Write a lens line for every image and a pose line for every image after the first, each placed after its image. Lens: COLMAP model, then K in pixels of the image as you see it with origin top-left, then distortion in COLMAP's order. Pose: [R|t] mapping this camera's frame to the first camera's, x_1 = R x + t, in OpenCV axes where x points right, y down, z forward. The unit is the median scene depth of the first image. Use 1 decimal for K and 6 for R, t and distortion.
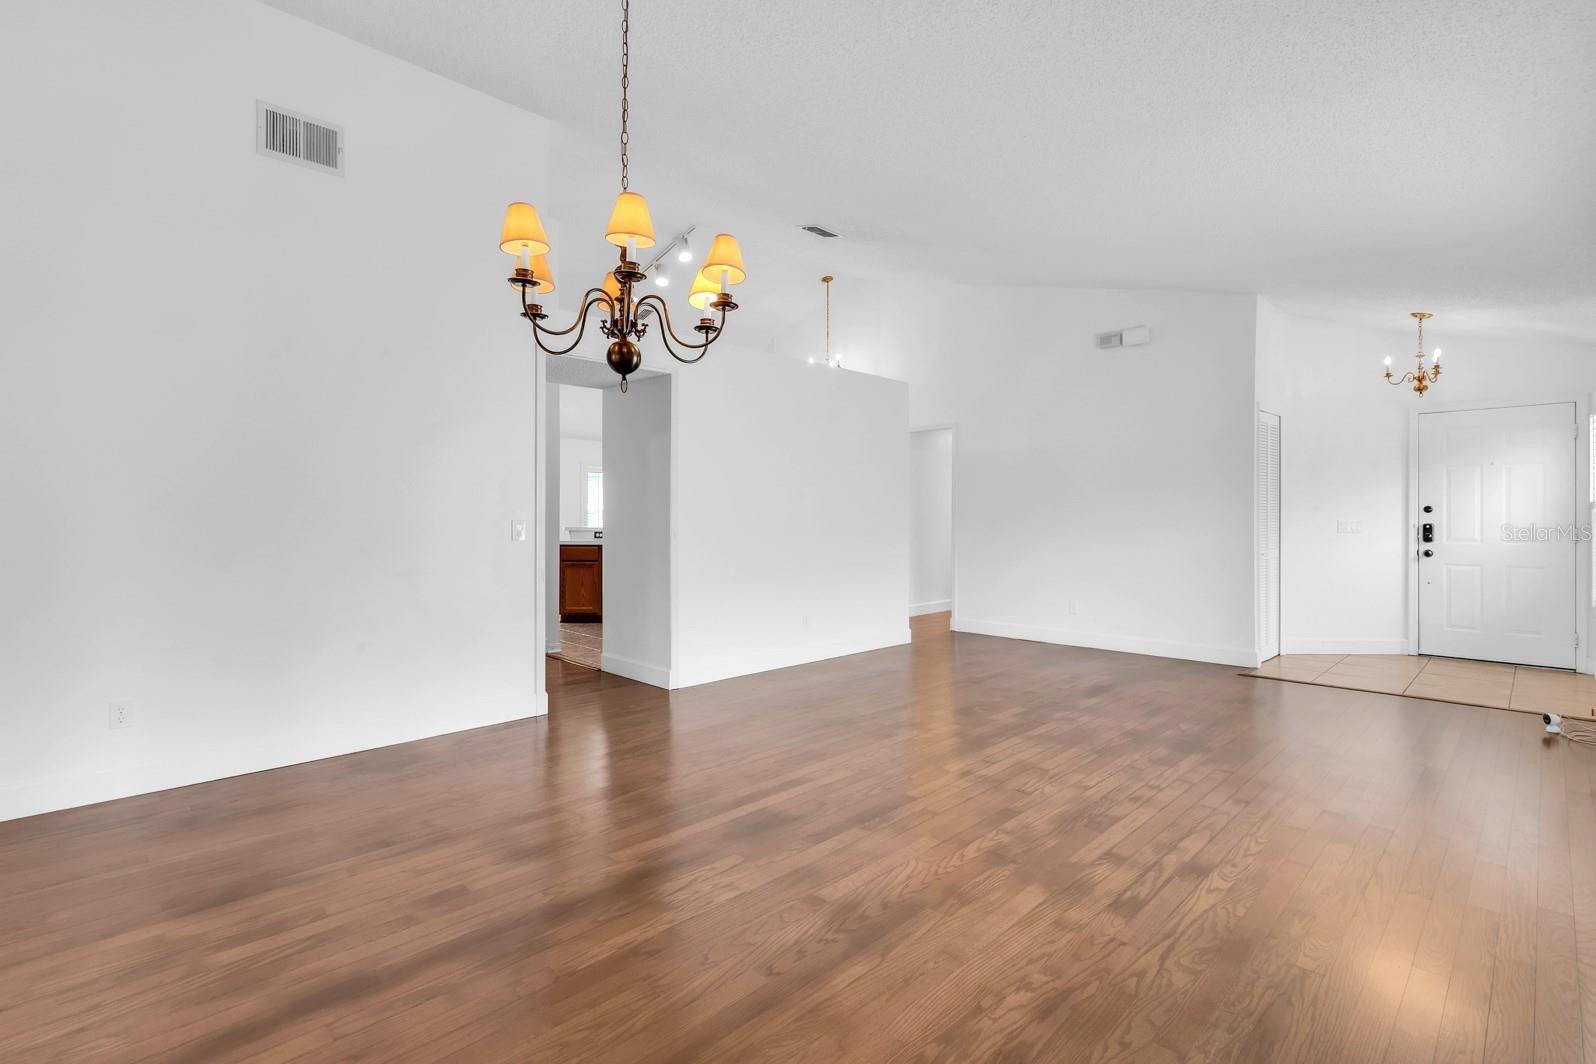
lens RADIAL K [[740.6, 0, 803.7], [0, 740.6, 519.0], [0, 0, 1]] dist [0.002357, 0.000109]
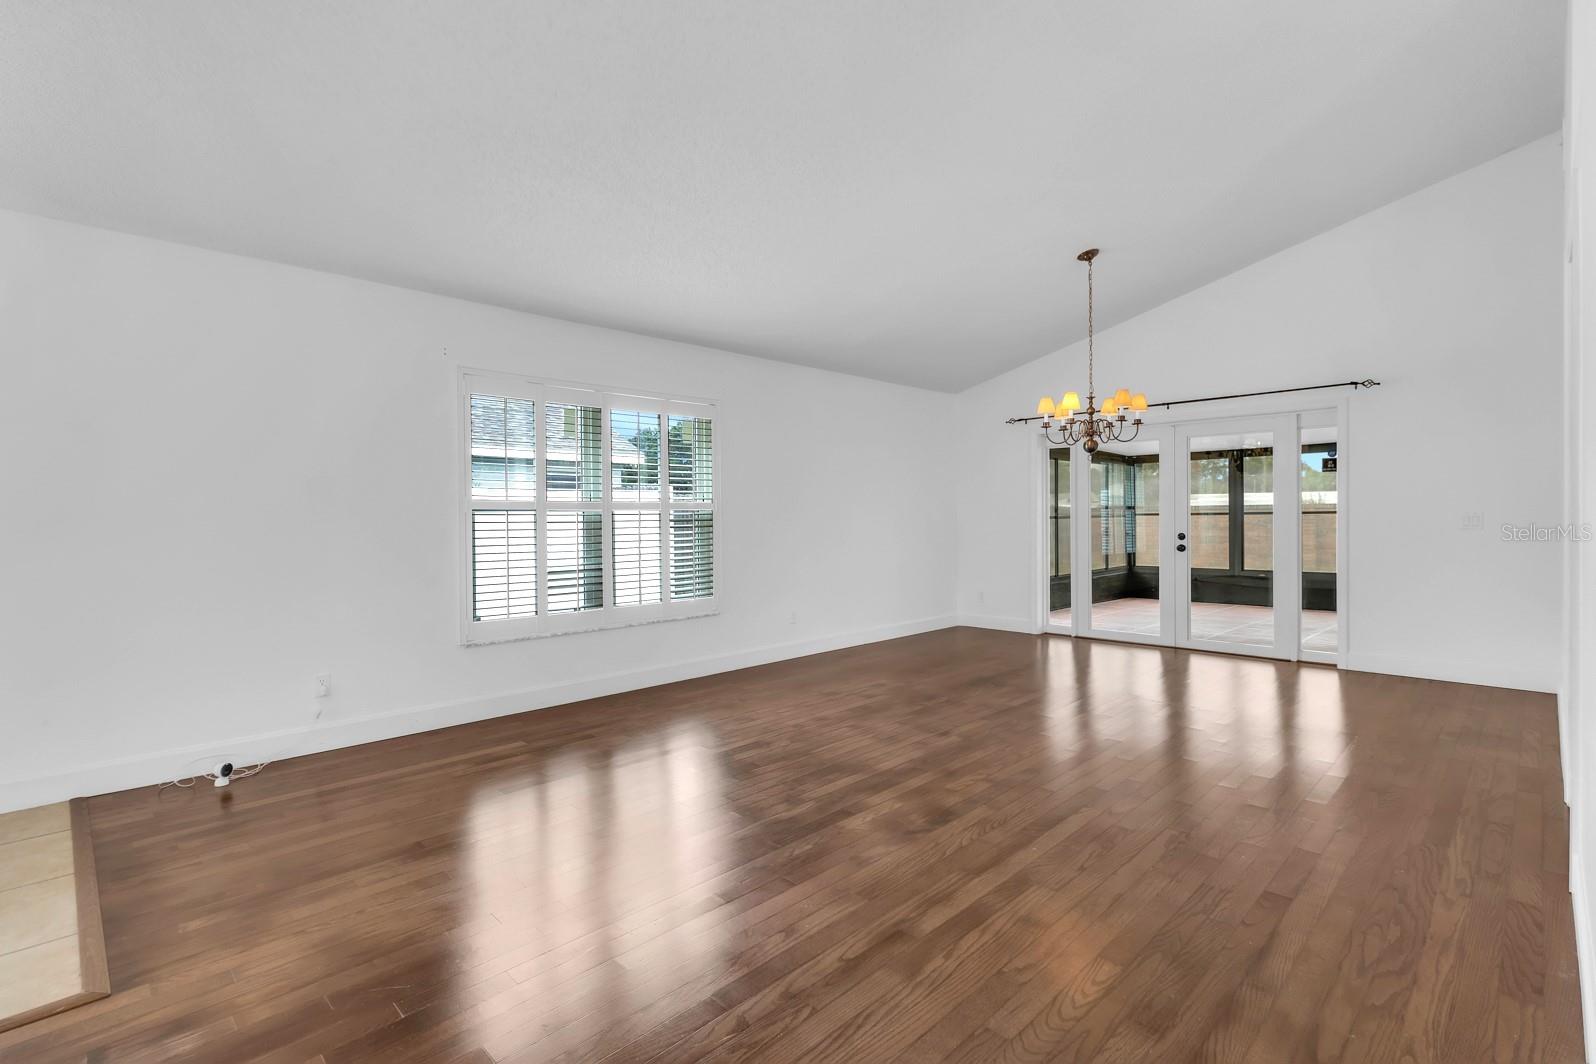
lens RADIAL K [[741.4, 0, 816.9], [0, 741.4, 532.6], [0, 0, 1]] dist [-0.001790, -0.000146]
pose [[-0.999768, 0.007716, -0.020093, 0.494958], [0.007155, 0.999587, 0.027827, -0.009990], [0.020299, 0.027677, -0.999411, 2.424865]]
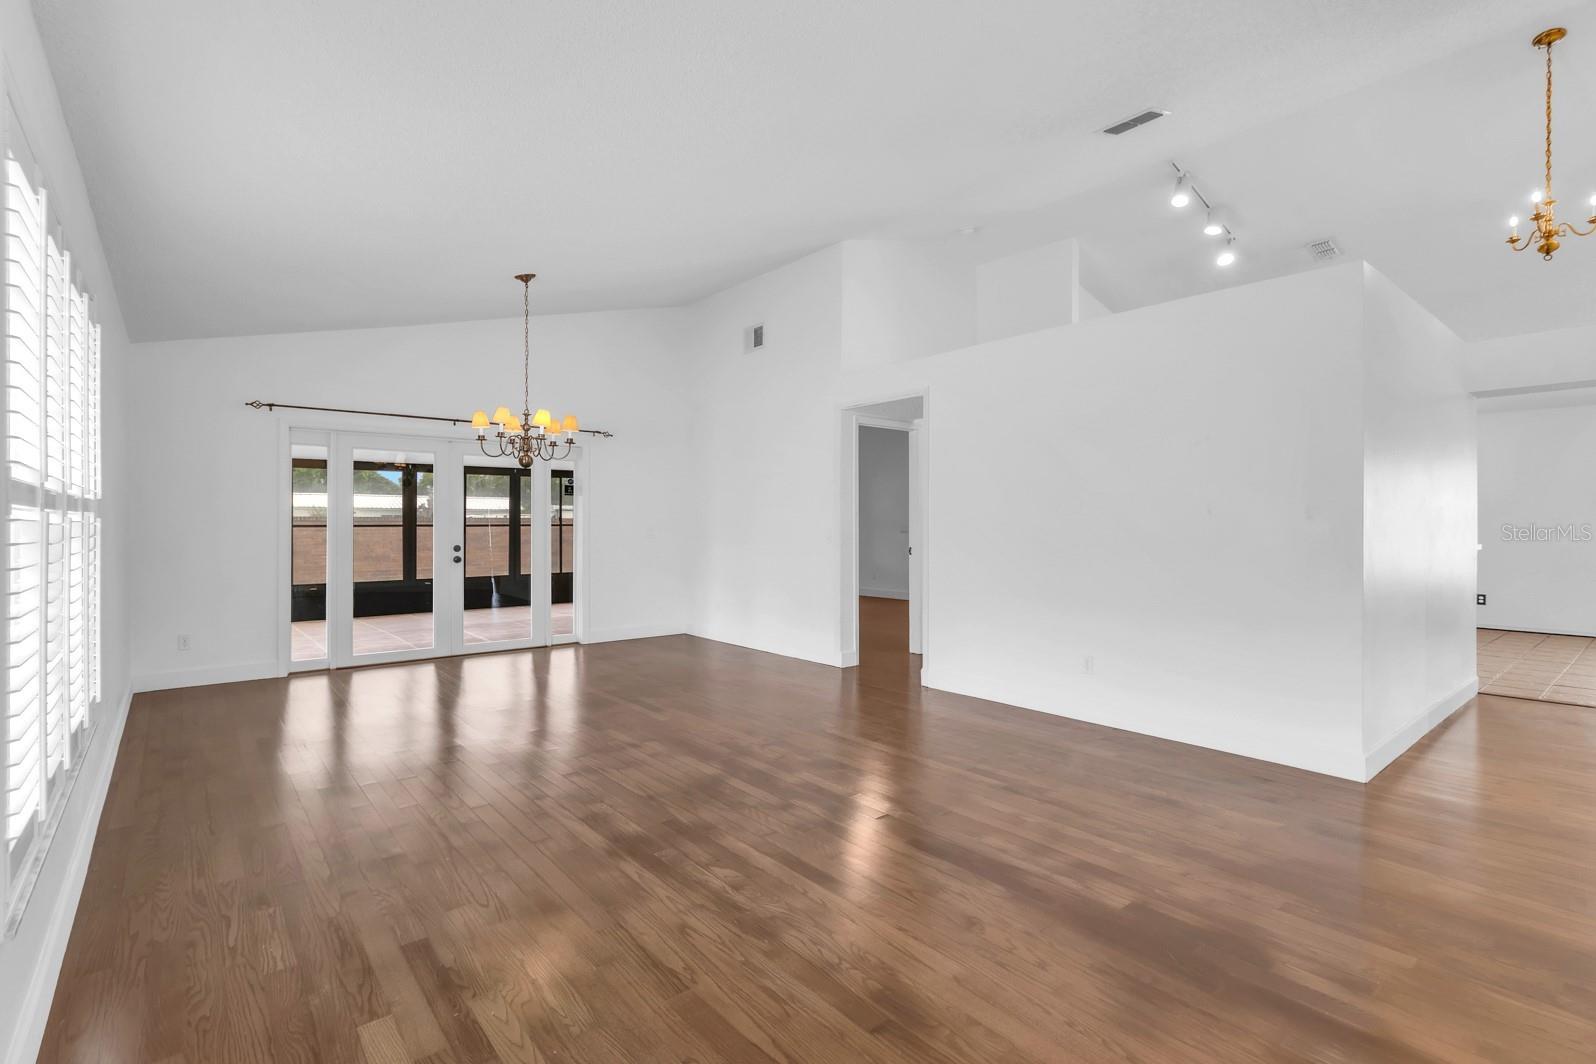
lens RADIAL K [[740.6, 0, 803.7], [0, 740.6, 519.0], [0, 0, 1]] dist [0.002357, 0.000109]
pose [[-0.082780, -0.004892, -0.996556, 1.537402], [-0.004568, 0.999979, -0.004530, -0.012827], [0.996557, 0.004177, -0.082800, 1.531785]]
